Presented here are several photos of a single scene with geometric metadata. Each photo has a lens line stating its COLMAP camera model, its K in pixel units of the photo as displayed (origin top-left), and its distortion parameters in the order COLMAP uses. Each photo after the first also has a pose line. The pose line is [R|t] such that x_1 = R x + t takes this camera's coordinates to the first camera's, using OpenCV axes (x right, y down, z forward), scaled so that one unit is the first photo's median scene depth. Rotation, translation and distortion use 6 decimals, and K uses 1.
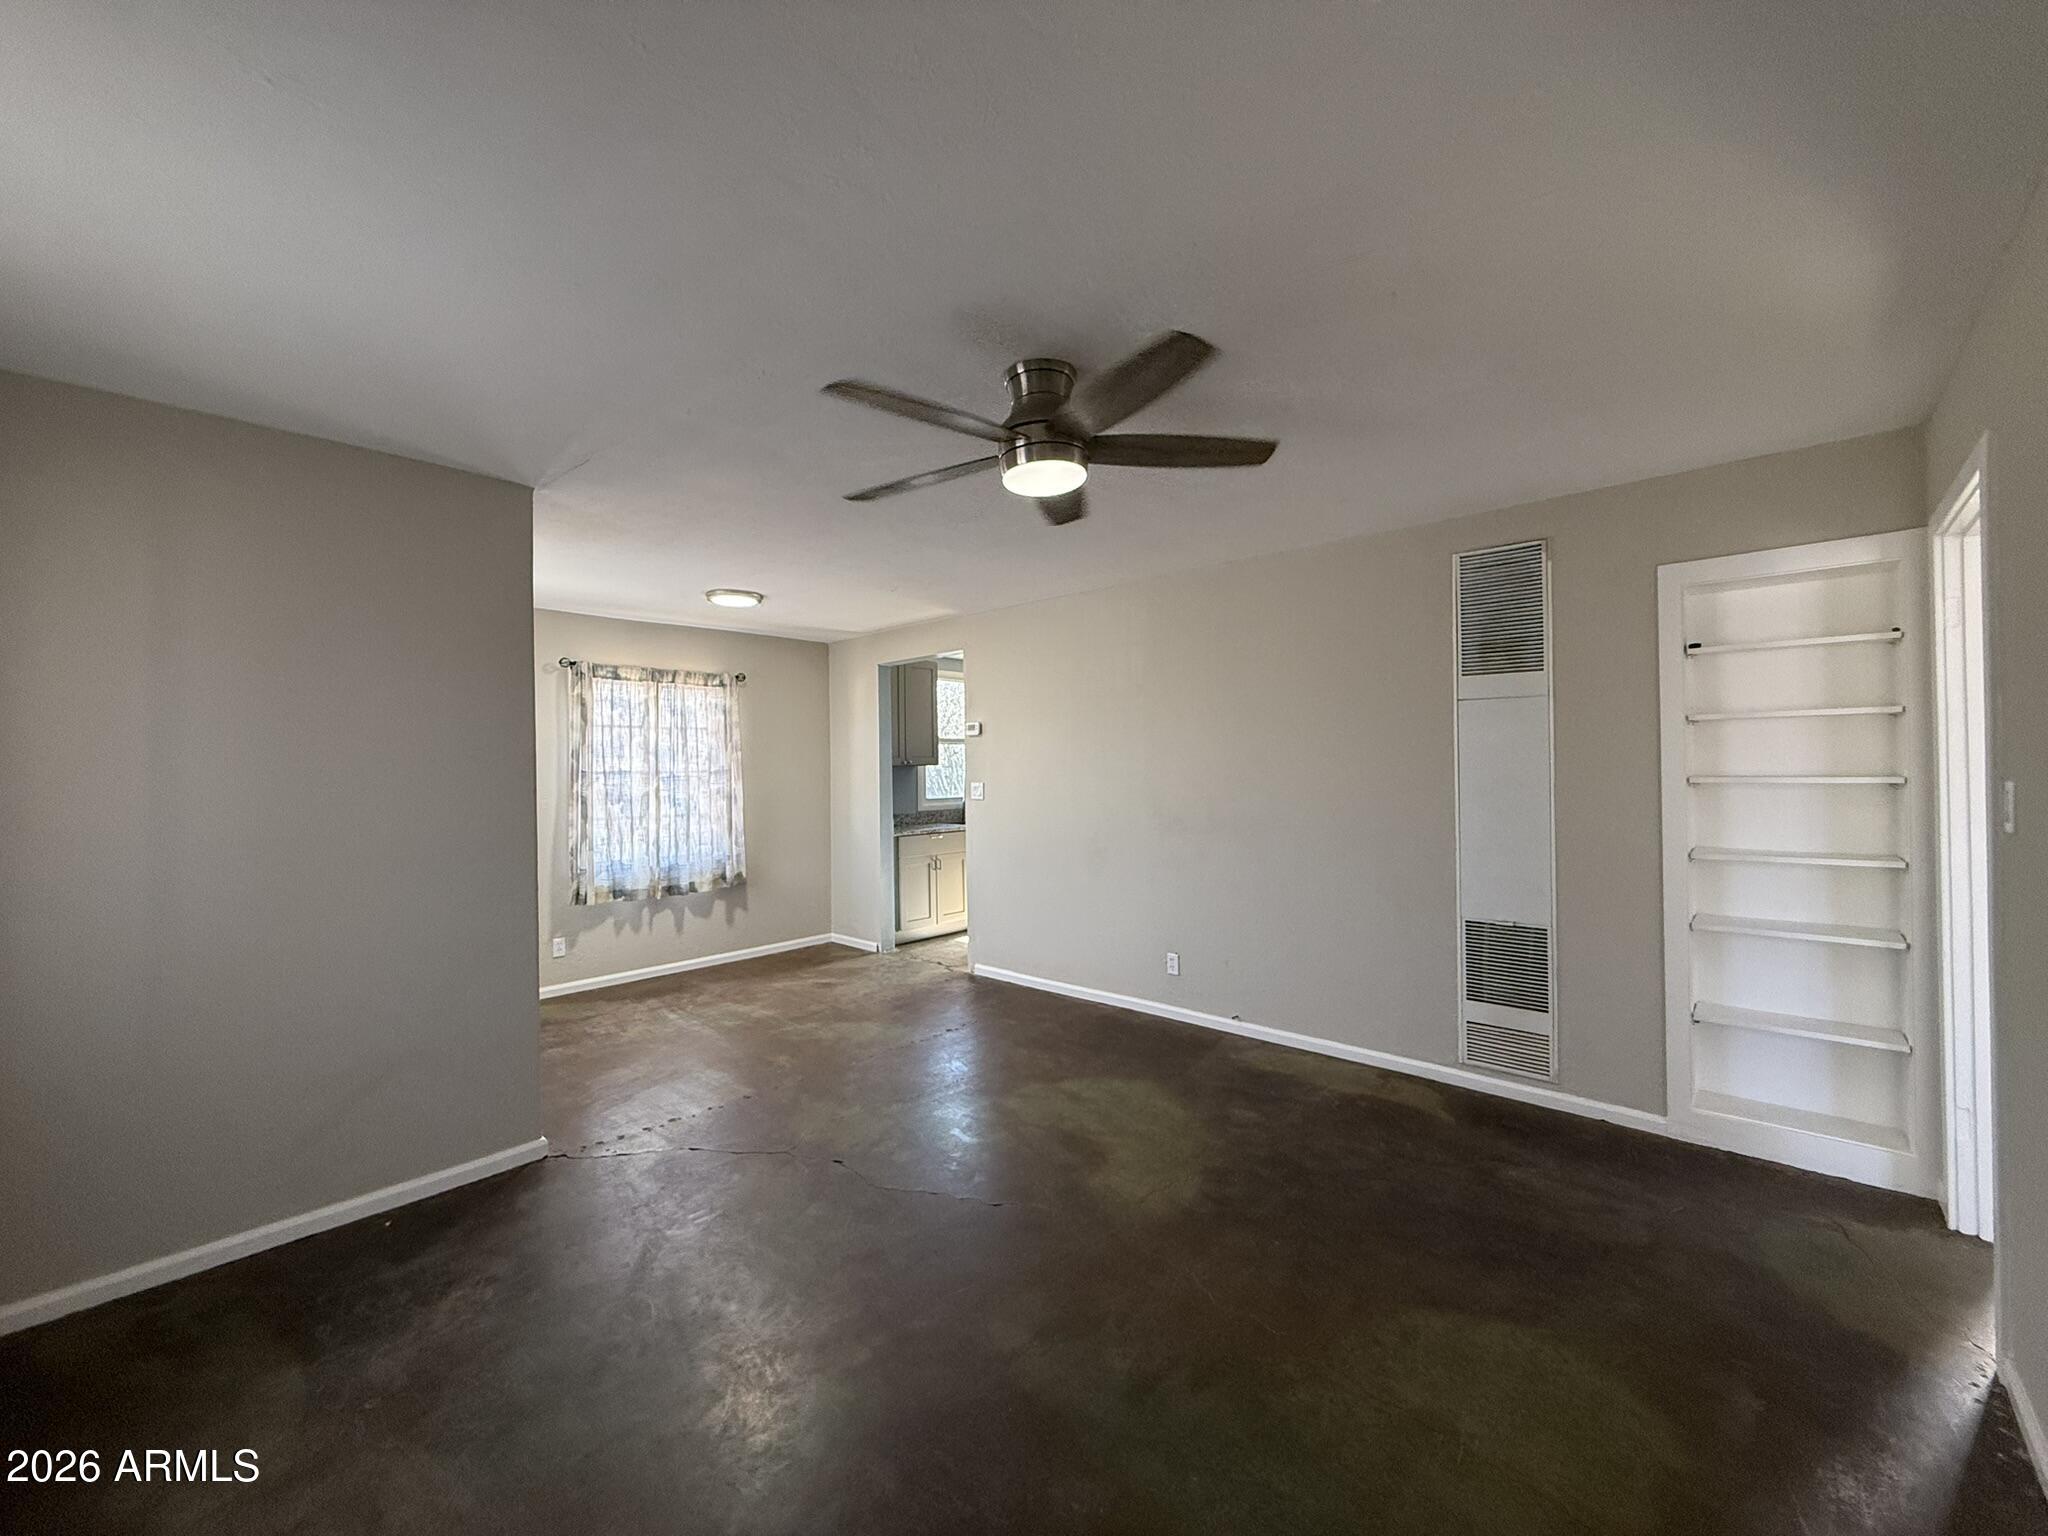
lens RADIAL K [[819.8, 0, 1017.1], [0, 819.8, 767.8], [0, 0, 1]] dist [0.001321, -0.000269]
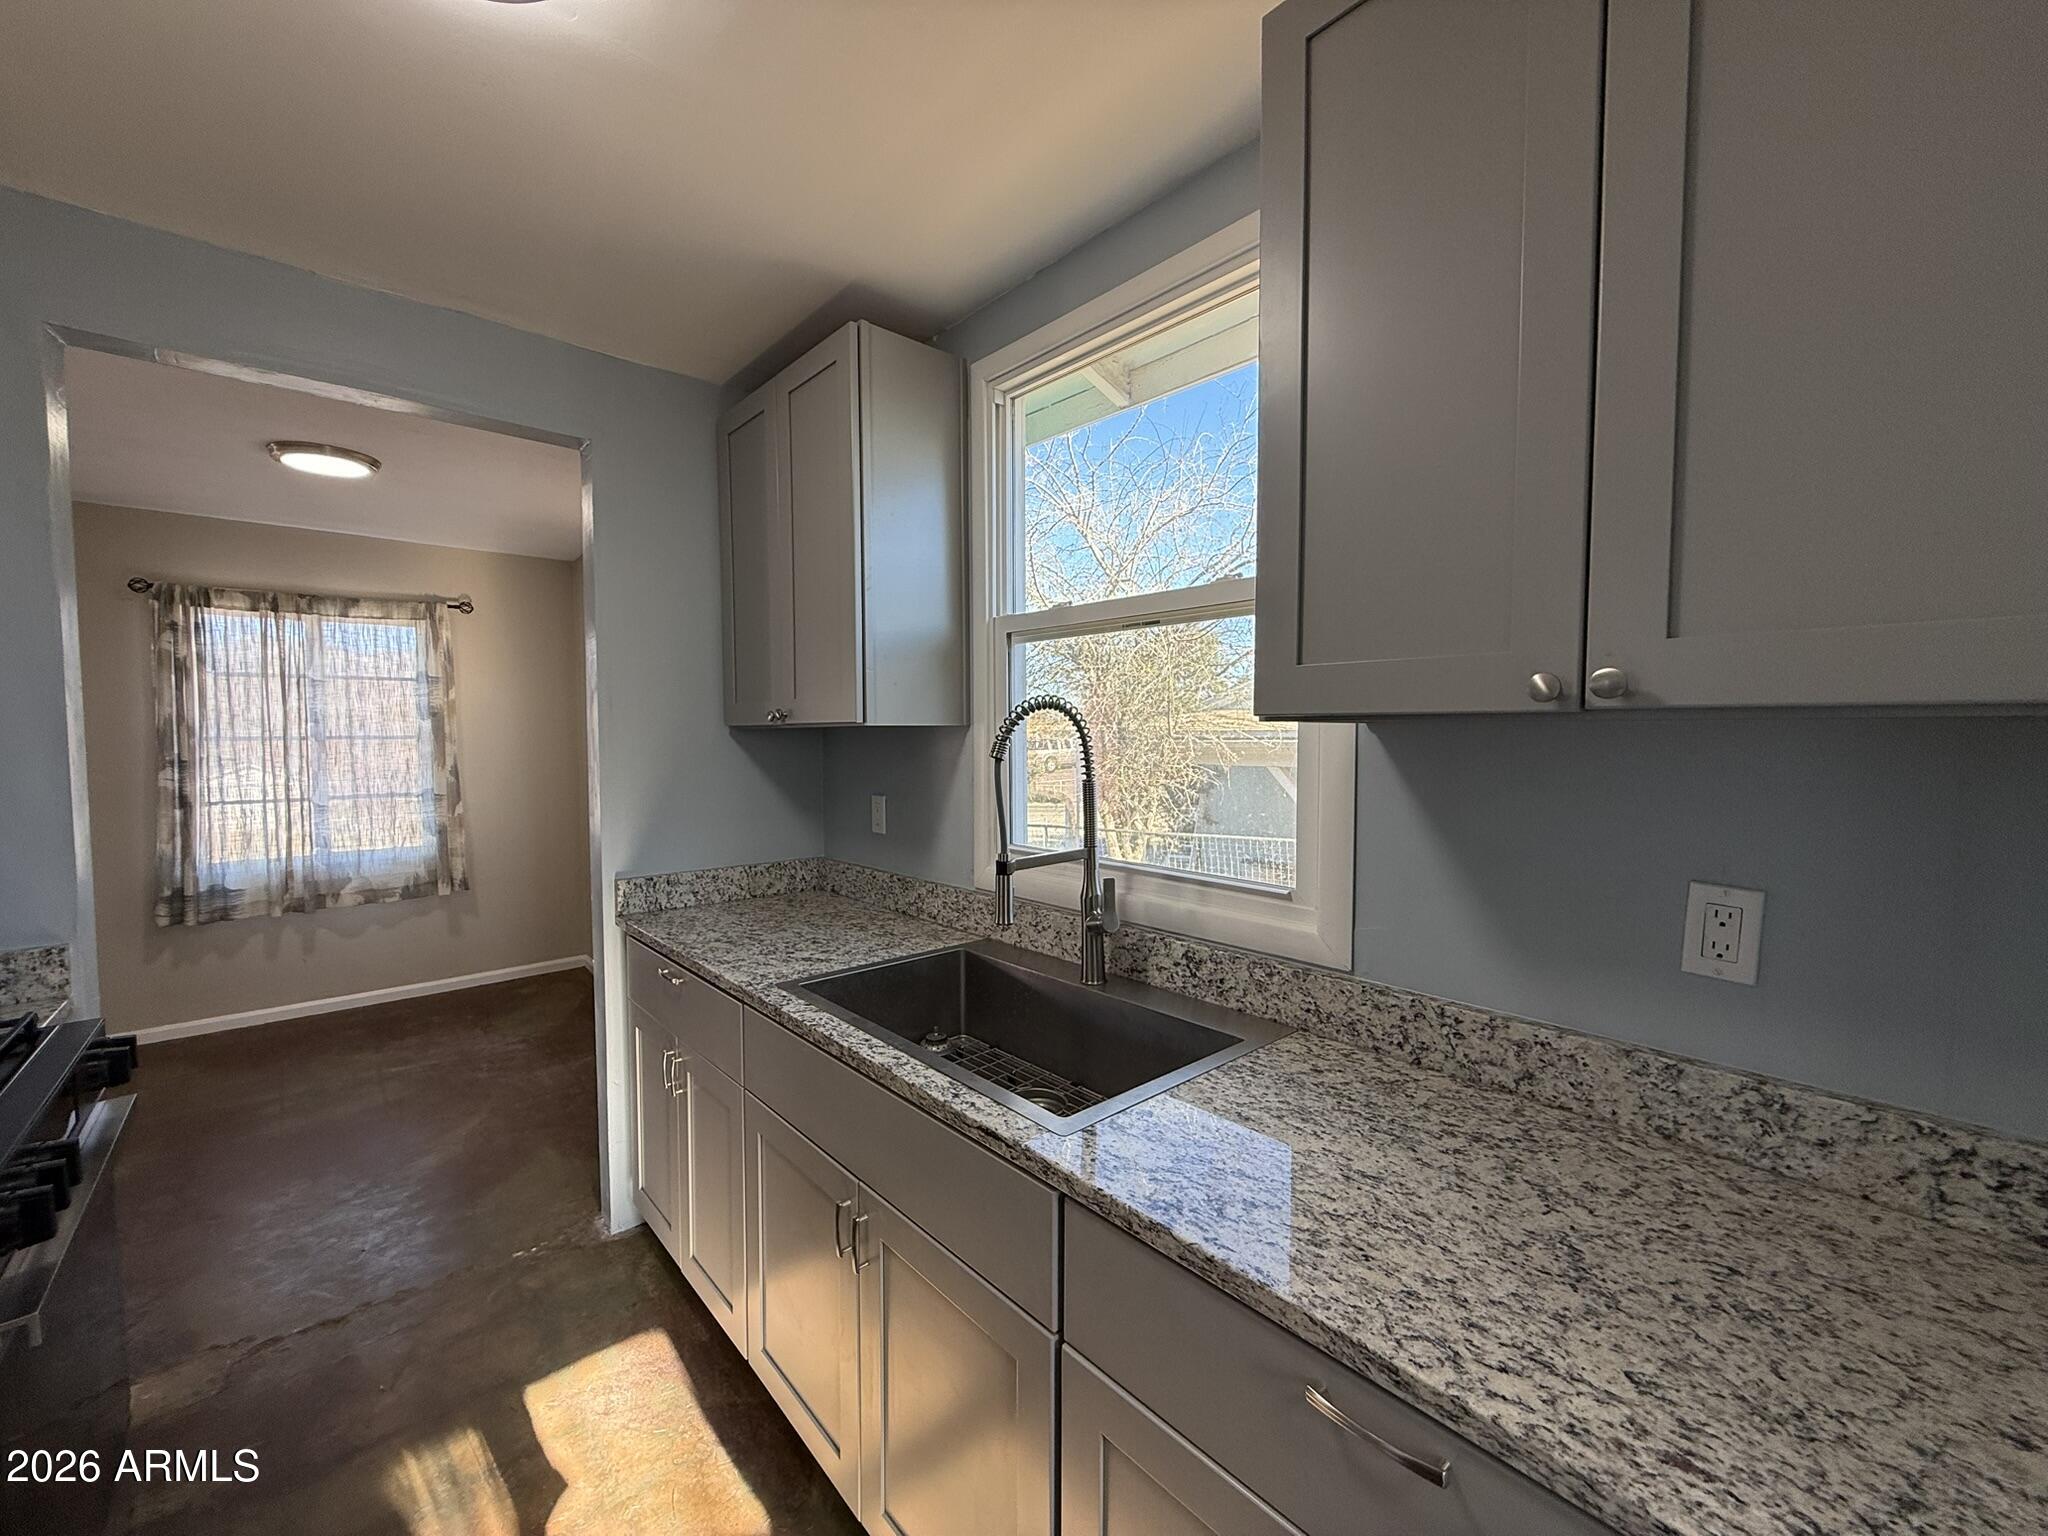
lens RADIAL K [[819.8, 0, 1017.7], [0, 819.8, 760.1], [0, 0, 1]] dist [0.001321, -0.000269]
pose [[-0.115060, 0.057985, -0.991665, 0.209534], [0.013208, 0.998296, 0.056841, -0.011338], [0.993271, -0.006558, -0.115630, 1.431065]]
